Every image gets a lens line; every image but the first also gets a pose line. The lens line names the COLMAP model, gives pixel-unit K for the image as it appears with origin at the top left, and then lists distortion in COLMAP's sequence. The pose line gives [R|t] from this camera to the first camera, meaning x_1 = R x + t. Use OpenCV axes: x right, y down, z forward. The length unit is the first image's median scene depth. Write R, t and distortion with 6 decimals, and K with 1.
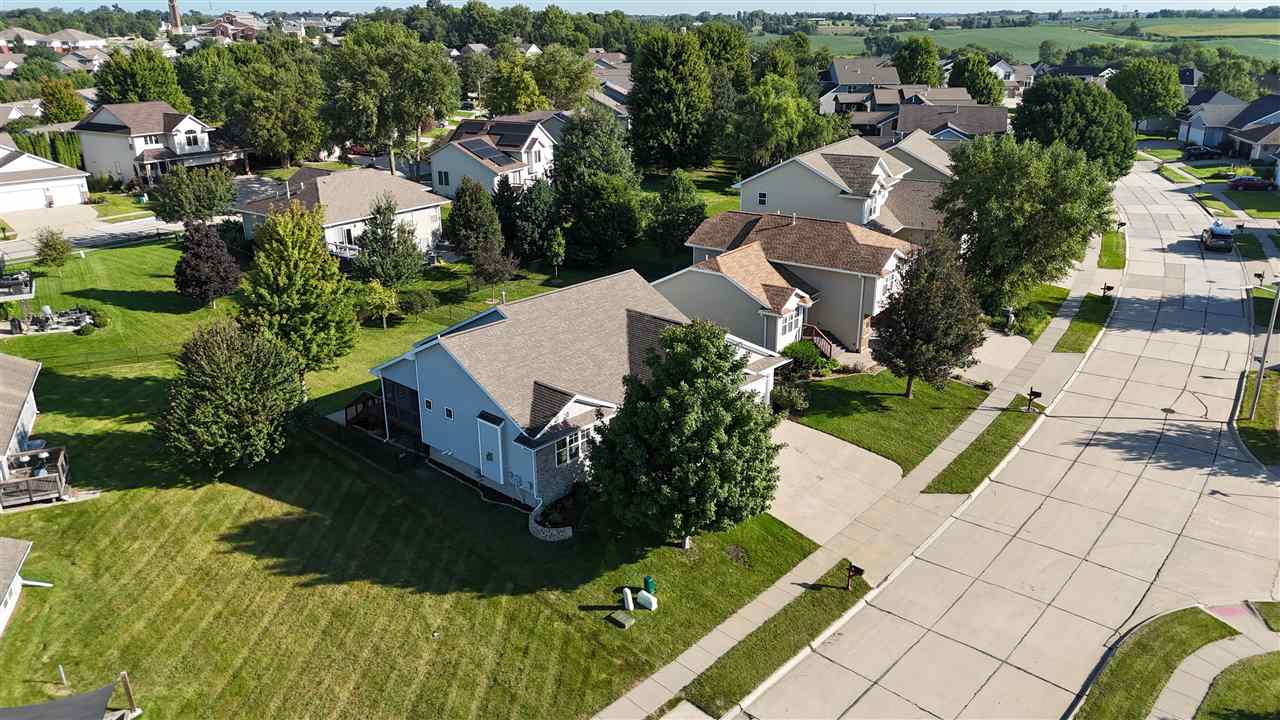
lens RADIAL K [[933.6, 0, 641.9], [0, 933.6, 355.8], [0, 0, 1]] dist [0.053030, -0.039629]
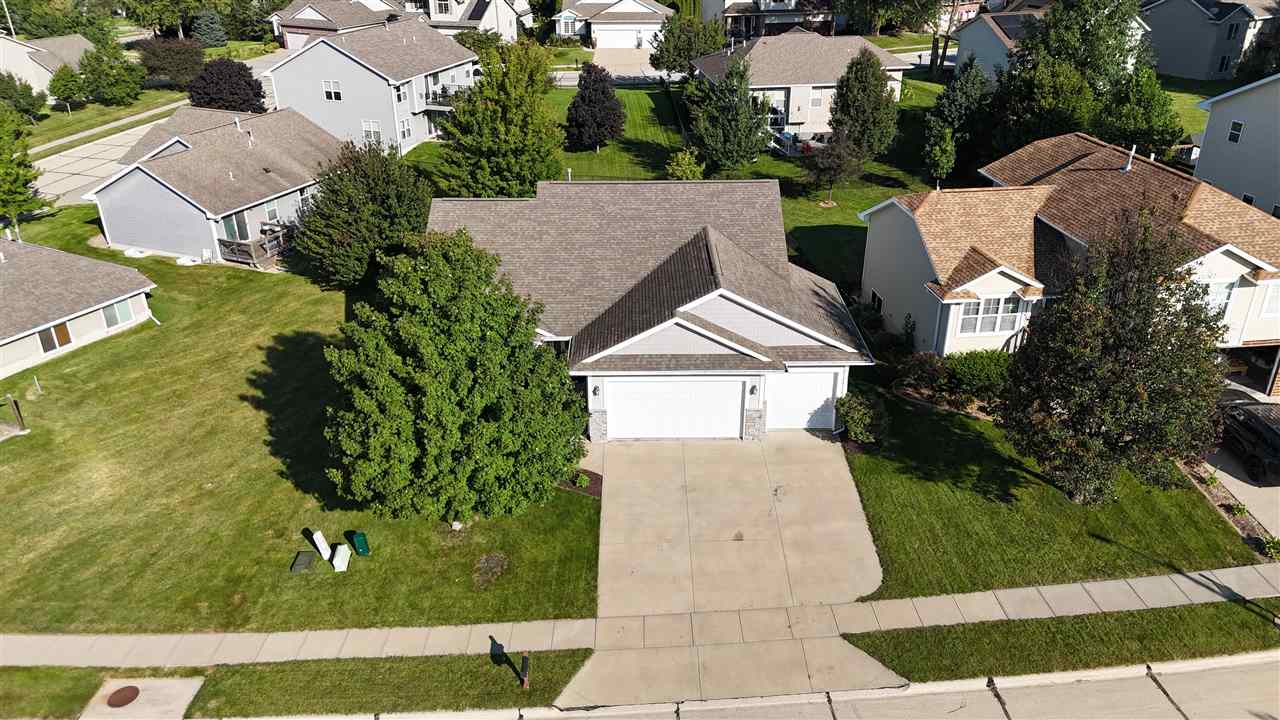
lens RADIAL K [[933.6, 0, 645.0], [0, 933.6, 364.0], [0, 0, 1]] dist [0.053030, -0.039629]
pose [[0.684168, 0.326349, -0.652235, 0.493244], [-0.245165, 0.945169, 0.215752, -0.099793], [0.686883, 0.012295, 0.726664, 0.448289]]
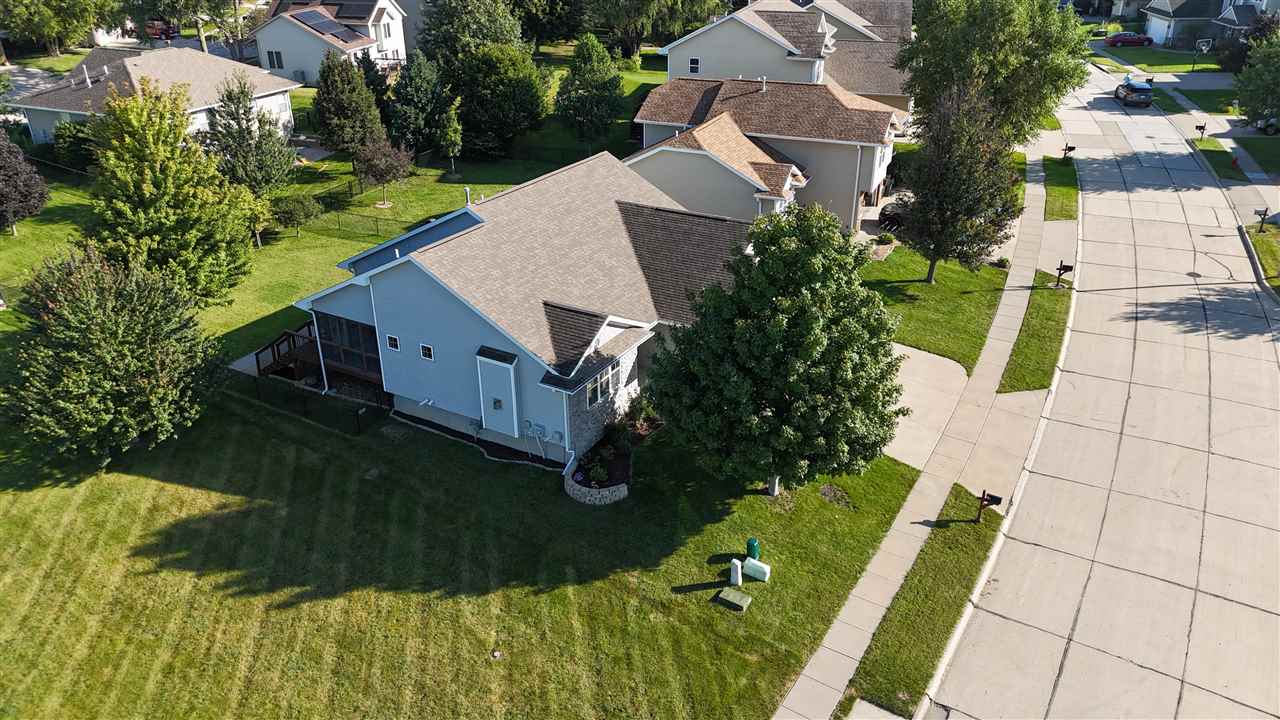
lens RADIAL K [[933.6, 0, 642.6], [0, 933.6, 358.8], [0, 0, 1]] dist [0.053030, -0.039629]
pose [[0.977704, -0.093164, 0.188192, -0.166137], [0.070997, 0.990075, 0.121287, -0.012156], [-0.197624, -0.105221, 0.974614, 0.205782]]
